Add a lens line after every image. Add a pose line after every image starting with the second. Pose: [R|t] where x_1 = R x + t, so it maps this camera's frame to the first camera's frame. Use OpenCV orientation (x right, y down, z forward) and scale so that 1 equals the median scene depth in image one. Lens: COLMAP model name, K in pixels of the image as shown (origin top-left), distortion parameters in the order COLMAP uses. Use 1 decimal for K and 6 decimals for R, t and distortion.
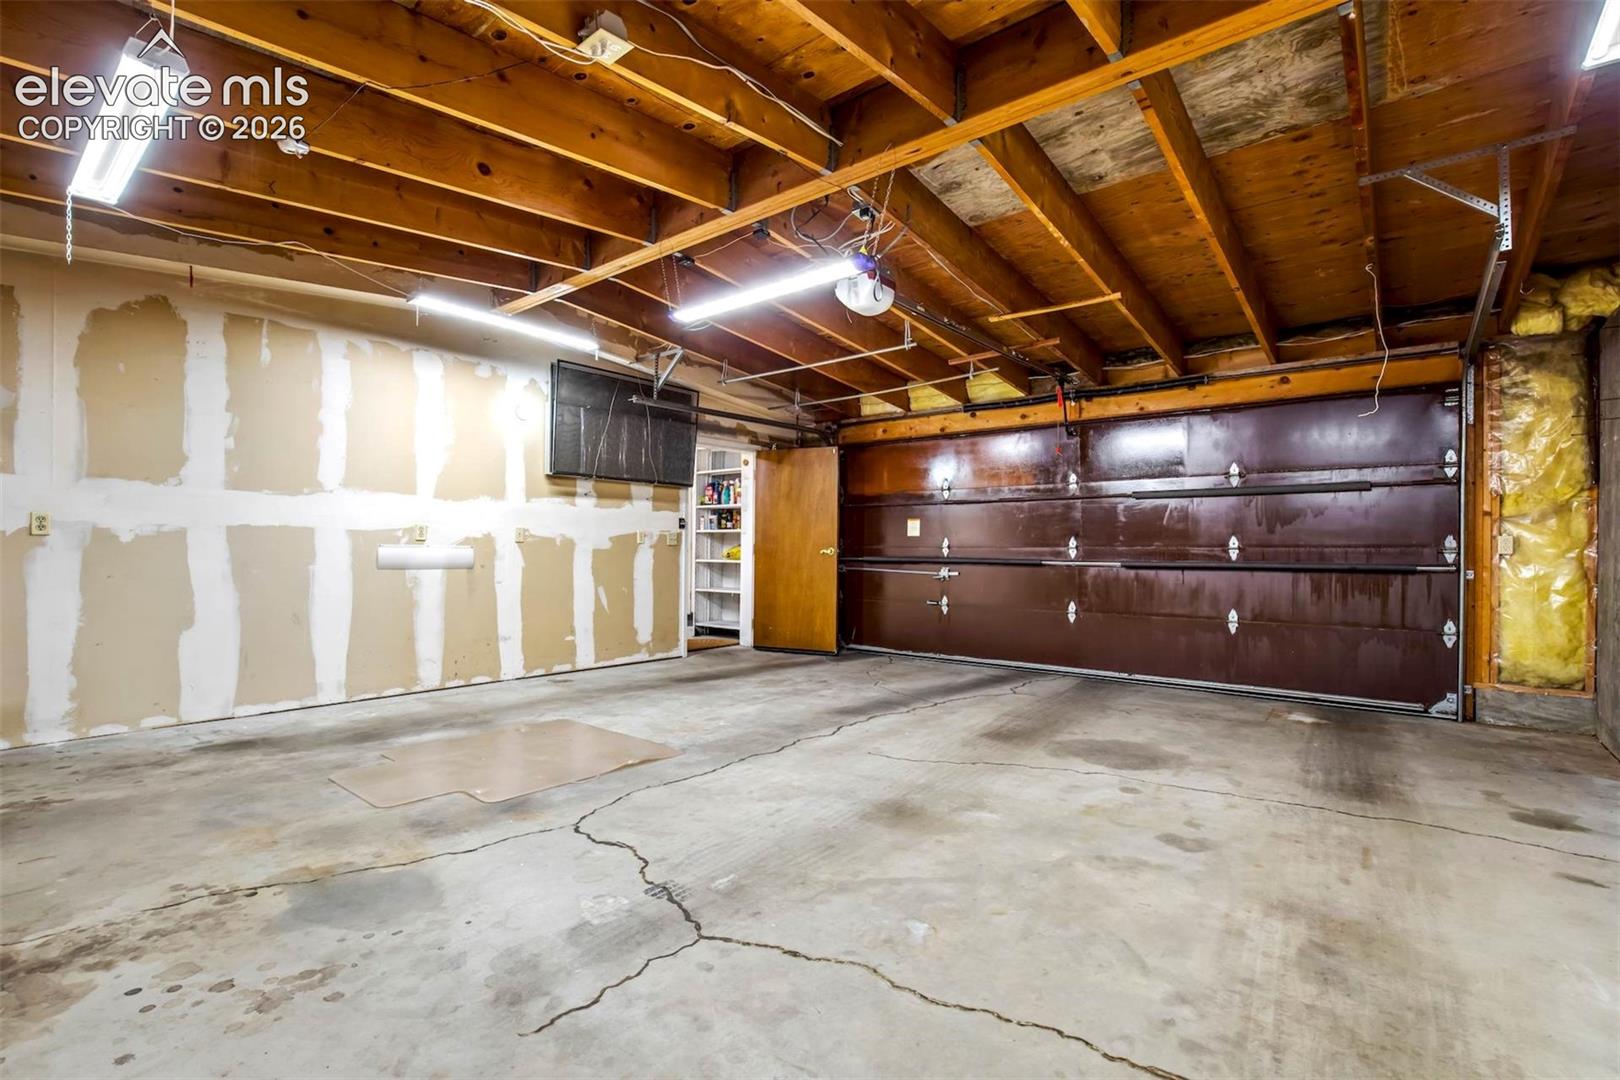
lens RADIAL K [[750.2, 0, 809.3], [0, 750.2, 550.1], [0, 0, 1]] dist [-0.018685, 0.005817]
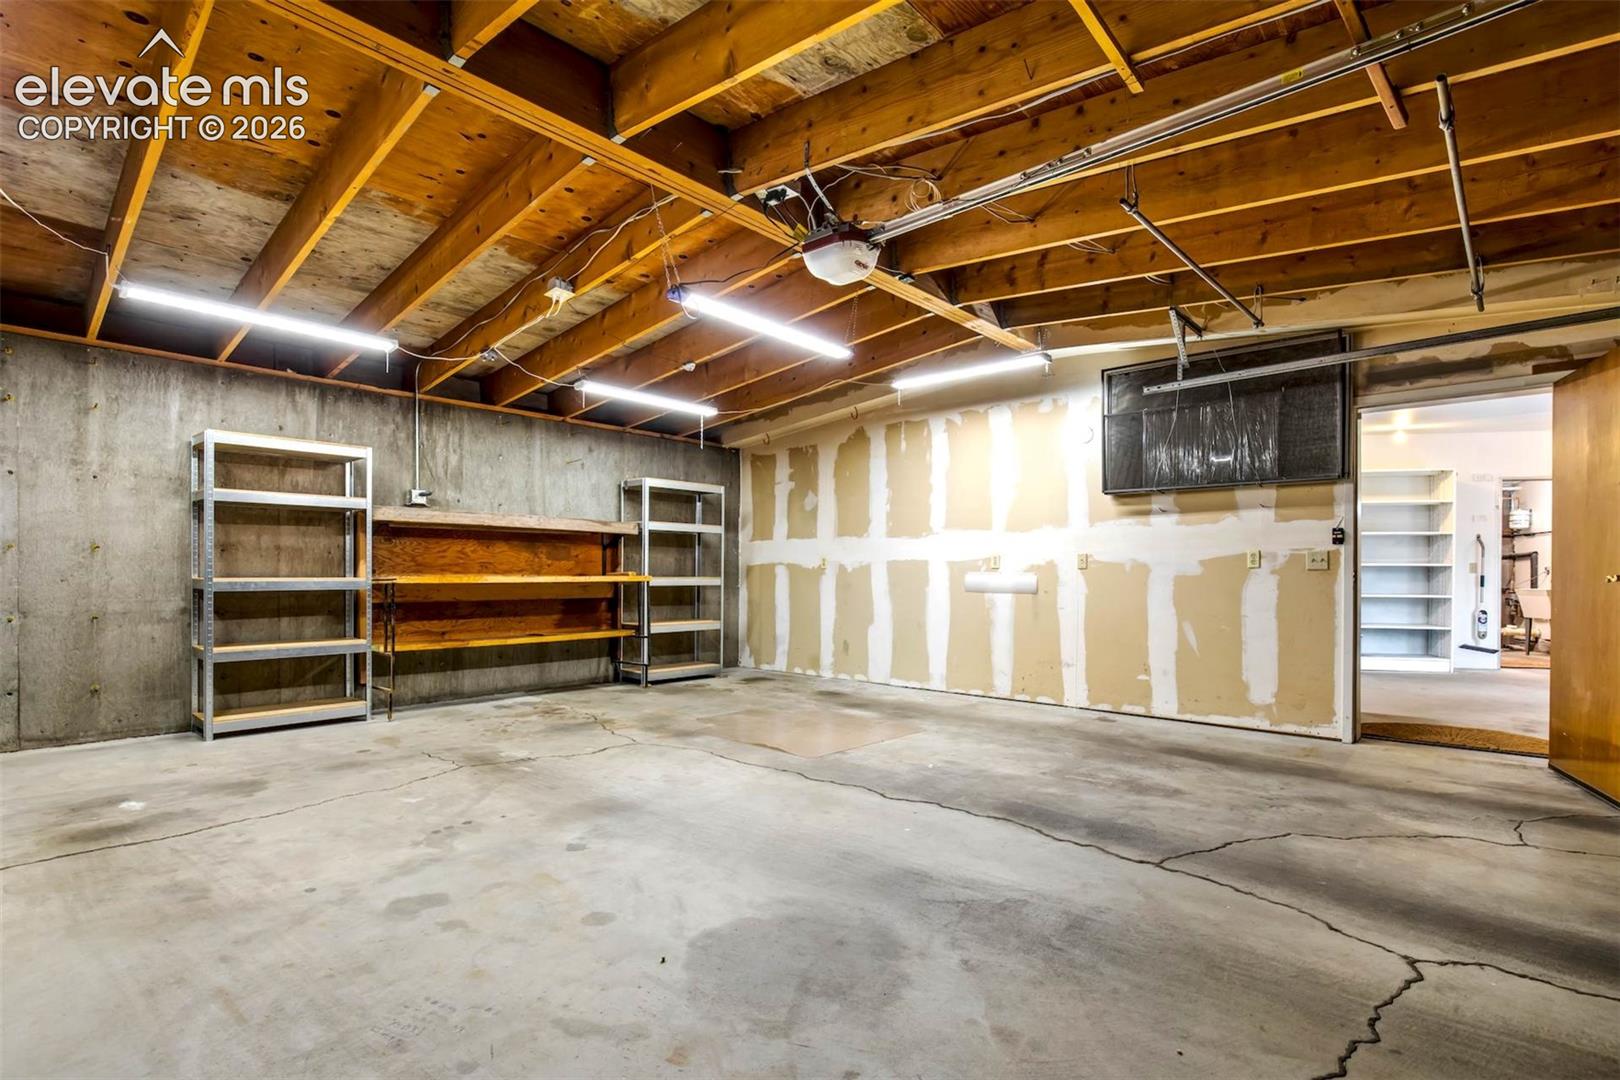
lens RADIAL K [[750.2, 0, 789.3], [0, 750.2, 577.1], [0, 0, 1]] dist [-0.018685, 0.005817]
pose [[-0.053156, -0.005924, -0.998569, 0.750709], [-0.006135, 0.999965, -0.005605, 0.010331], [0.998567, 0.005828, -0.053191, 0.825753]]
